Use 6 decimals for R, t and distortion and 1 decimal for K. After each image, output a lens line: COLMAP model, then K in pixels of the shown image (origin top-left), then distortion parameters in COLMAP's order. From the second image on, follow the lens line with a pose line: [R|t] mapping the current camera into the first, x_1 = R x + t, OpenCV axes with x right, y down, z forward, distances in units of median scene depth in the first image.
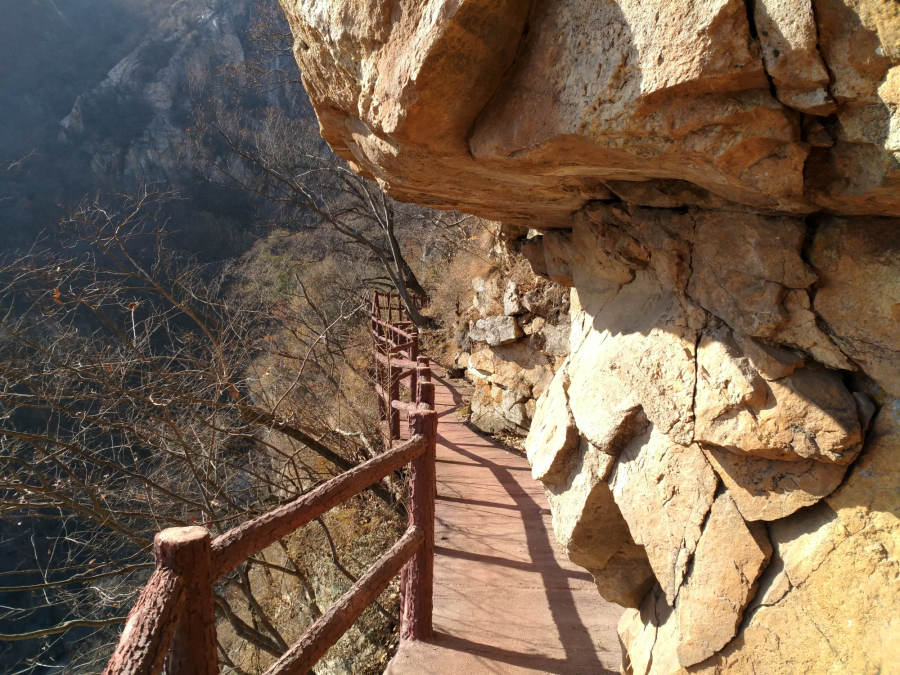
lens RADIAL K [[701.4, 0, 446.7], [0, 701.4, 332.6], [0, 0, 1]] dist [-0.004551, 0.008693]
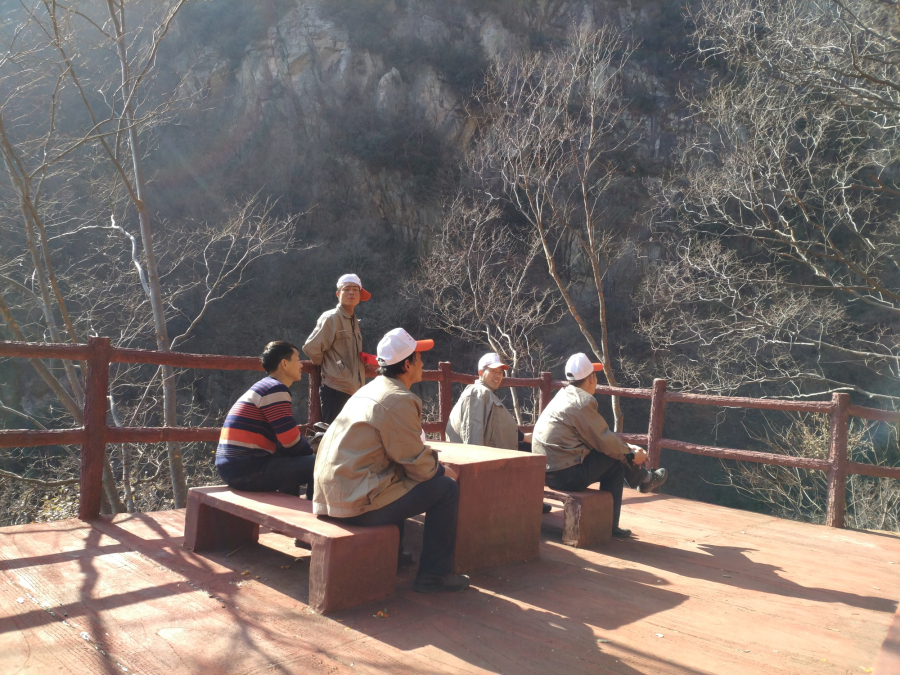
lens RADIAL K [[701.4, 0, 449.5], [0, 701.4, 336.4], [0, 0, 1]] dist [-0.004551, 0.008693]
pose [[0.933698, 0.032166, -0.356615, -0.096929], [-0.071924, 0.992506, -0.098790, -0.004038], [0.350765, 0.117889, 0.929014, 0.568711]]
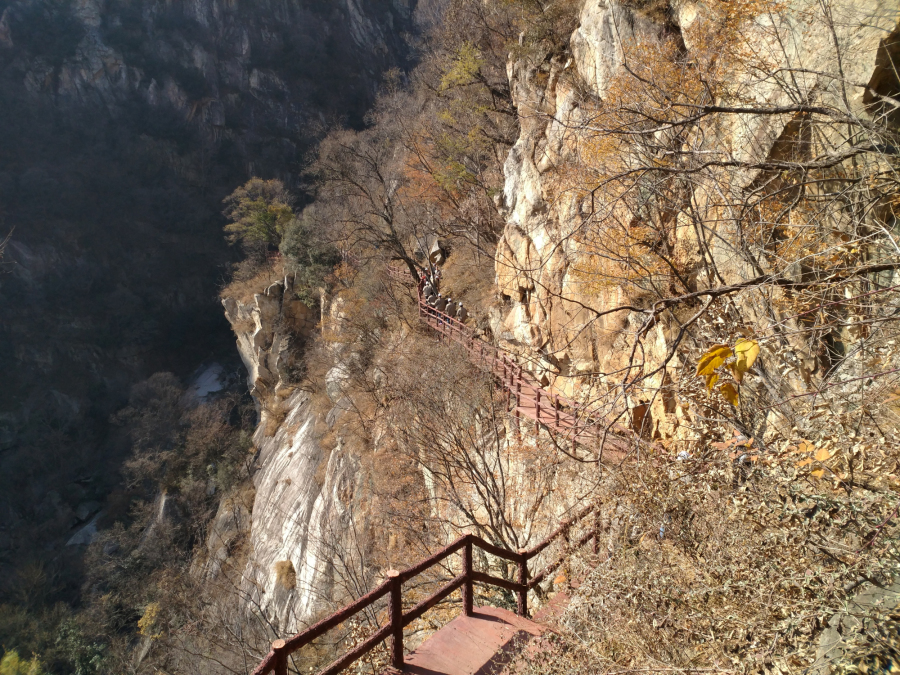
lens RADIAL K [[701.4, 0, 452.2], [0, 701.4, 340.6], [0, 0, 1]] dist [-0.004551, 0.008693]
pose [[0.989647, -0.006472, 0.143377, -0.040121], [-0.014771, 0.989086, 0.146598, -0.027437], [-0.142761, -0.147198, 0.978750, -0.137106]]
